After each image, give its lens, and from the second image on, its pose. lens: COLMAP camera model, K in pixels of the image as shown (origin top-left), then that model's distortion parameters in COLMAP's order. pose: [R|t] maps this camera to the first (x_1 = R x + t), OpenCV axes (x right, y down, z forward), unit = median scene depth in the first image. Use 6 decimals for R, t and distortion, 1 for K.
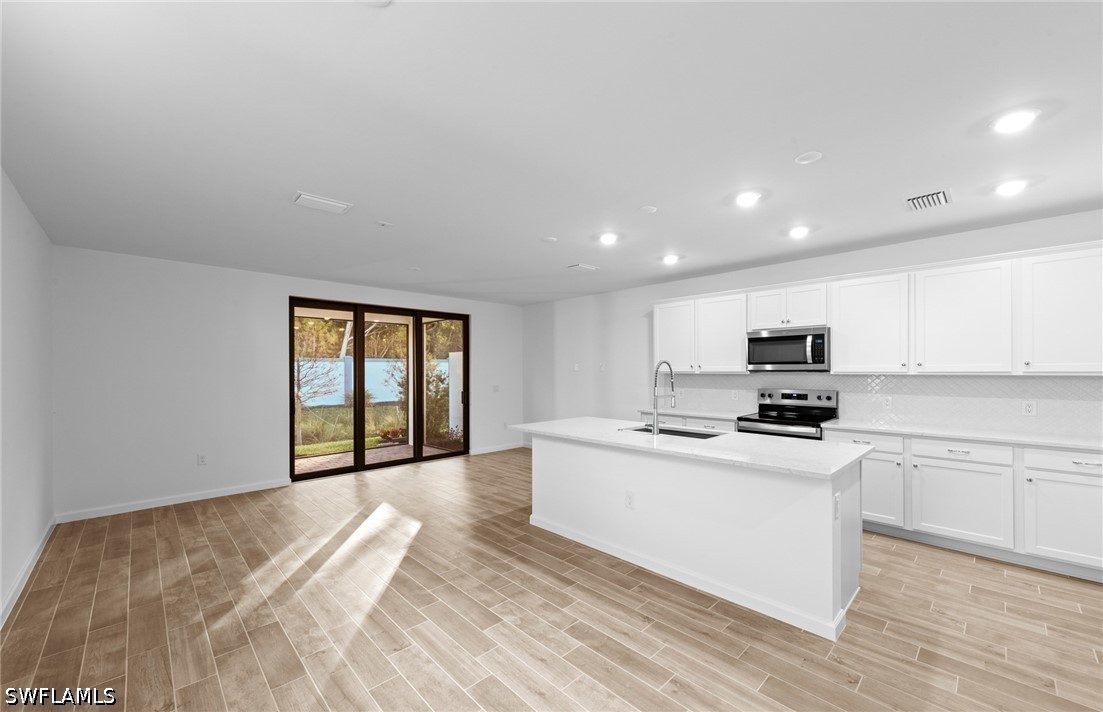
lens RADIAL K [[426.7, 0, 547.2], [0, 426.7, 372.6], [0, 0, 1]] dist [0.007388, -0.000500]
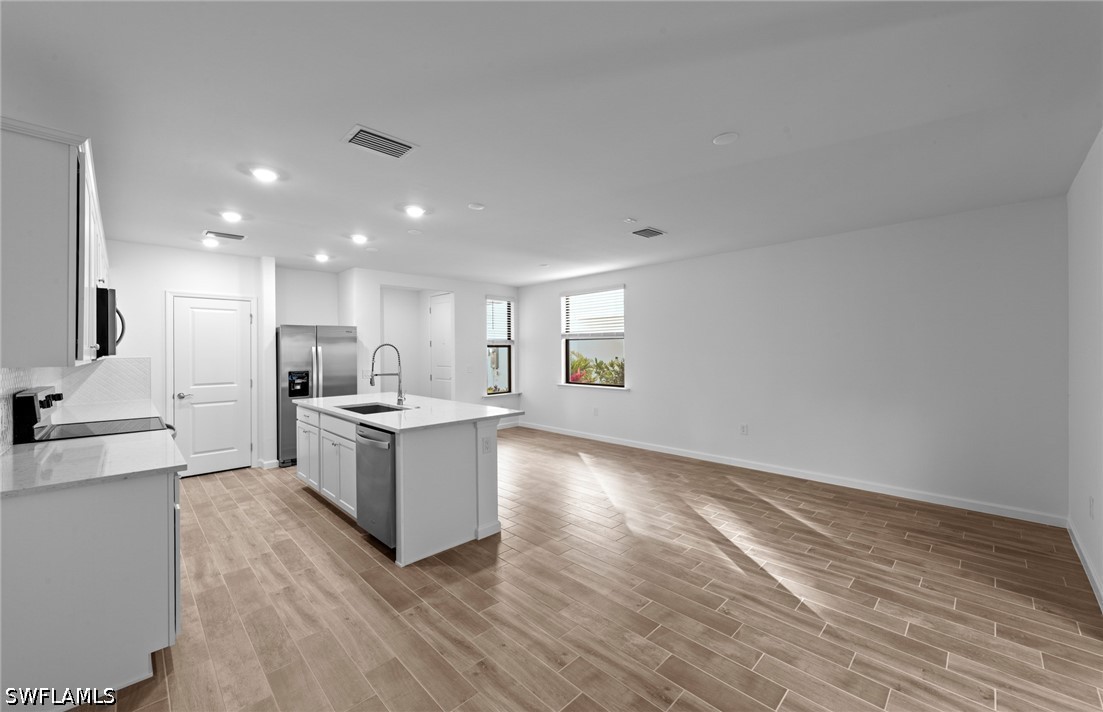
lens RADIAL K [[426.7, 0, 553.8], [0, 426.7, 348.6], [0, 0, 1]] dist [0.007388, -0.000500]
pose [[-0.999604, 0.011040, -0.025896, -0.134209], [0.010911, 0.999927, 0.005146, -0.014118], [0.025951, 0.004861, -0.999651, 1.944892]]
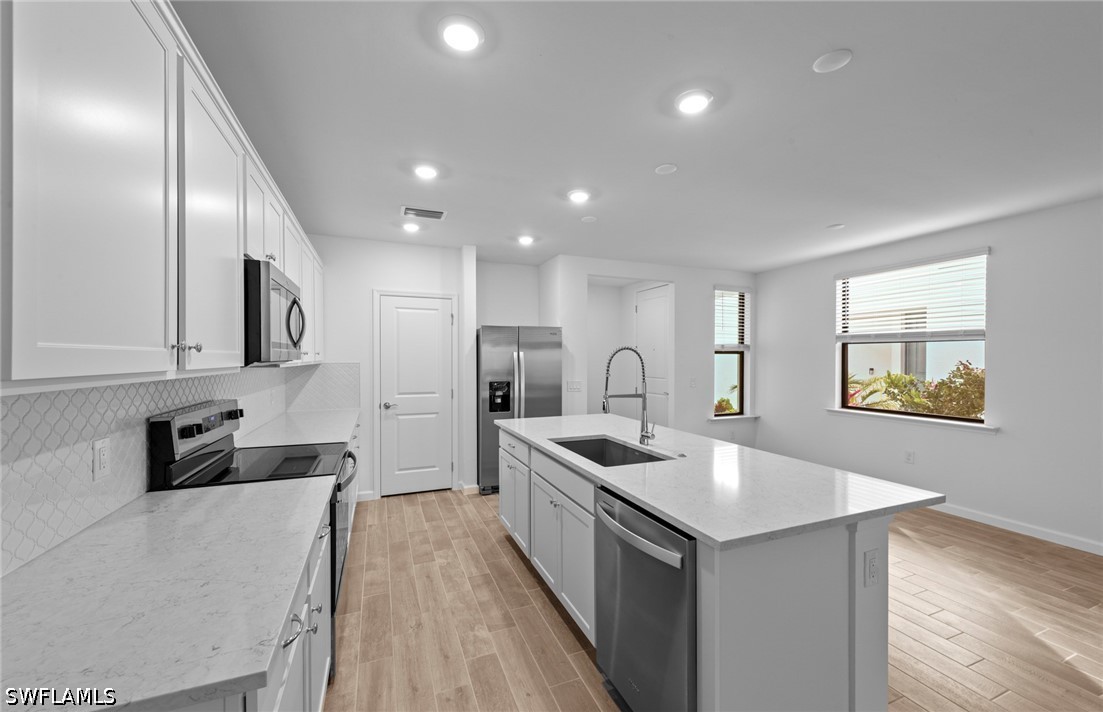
lens RADIAL K [[426.7, 0, 553.1], [0, 426.7, 360.2], [0, 0, 1]] dist [0.007388, -0.000500]
pose [[-0.932146, -0.001010, 0.362082, 0.112957], [0.004014, 0.999906, 0.013123, -0.013898], [-0.362061, 0.013686, -0.932054, 1.544974]]
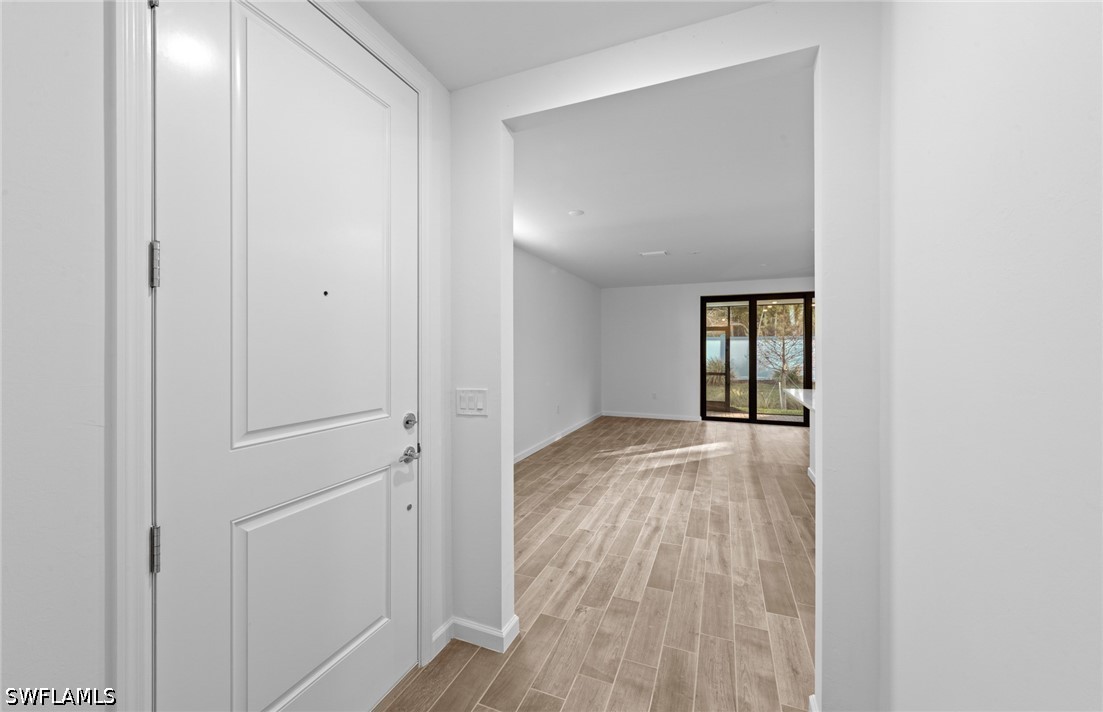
lens RADIAL K [[426.7, 0, 556.9], [0, 426.7, 343.0], [0, 0, 1]] dist [0.007388, -0.000500]
pose [[0.424652, -0.006237, -0.905335, 0.769297], [-0.010899, 0.999869, -0.012000, 0.014894], [0.905291, 0.014963, 0.424528, -0.132066]]
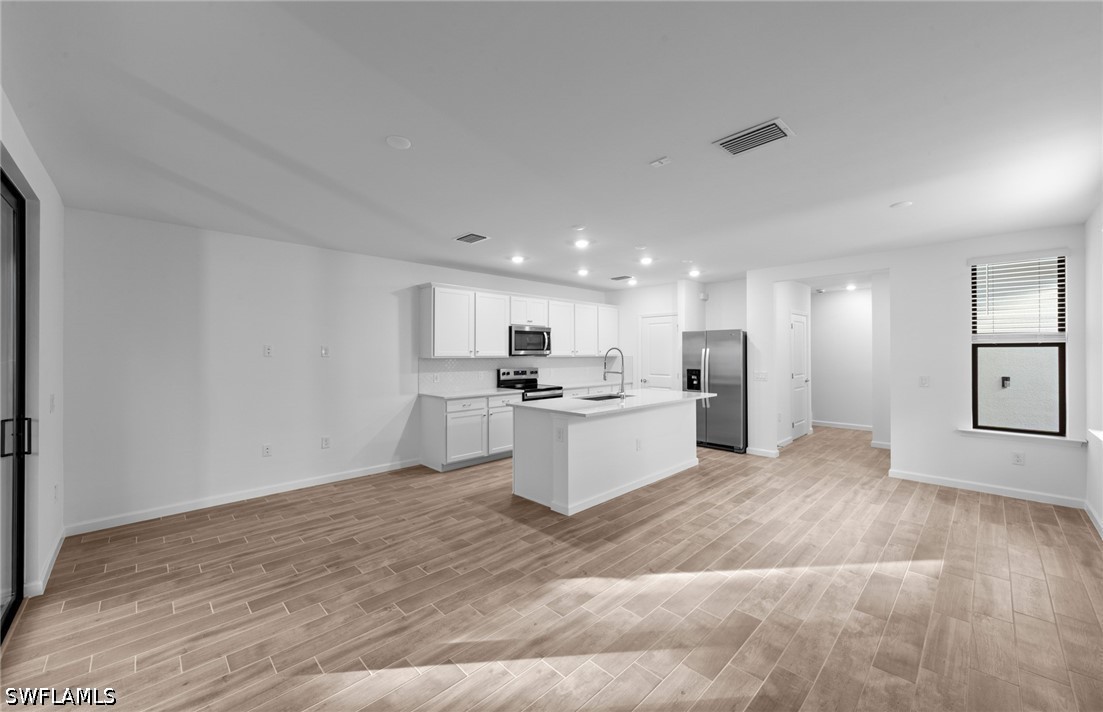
lens RADIAL K [[426.7, 0, 552.1], [0, 426.7, 348.7], [0, 0, 1]] dist [0.007388, -0.000500]
pose [[-0.013903, 0.014291, 0.999801, -1.040232], [0.010296, 0.999847, -0.014149, -0.004635], [-0.999850, 0.010098, -0.014048, 1.098346]]
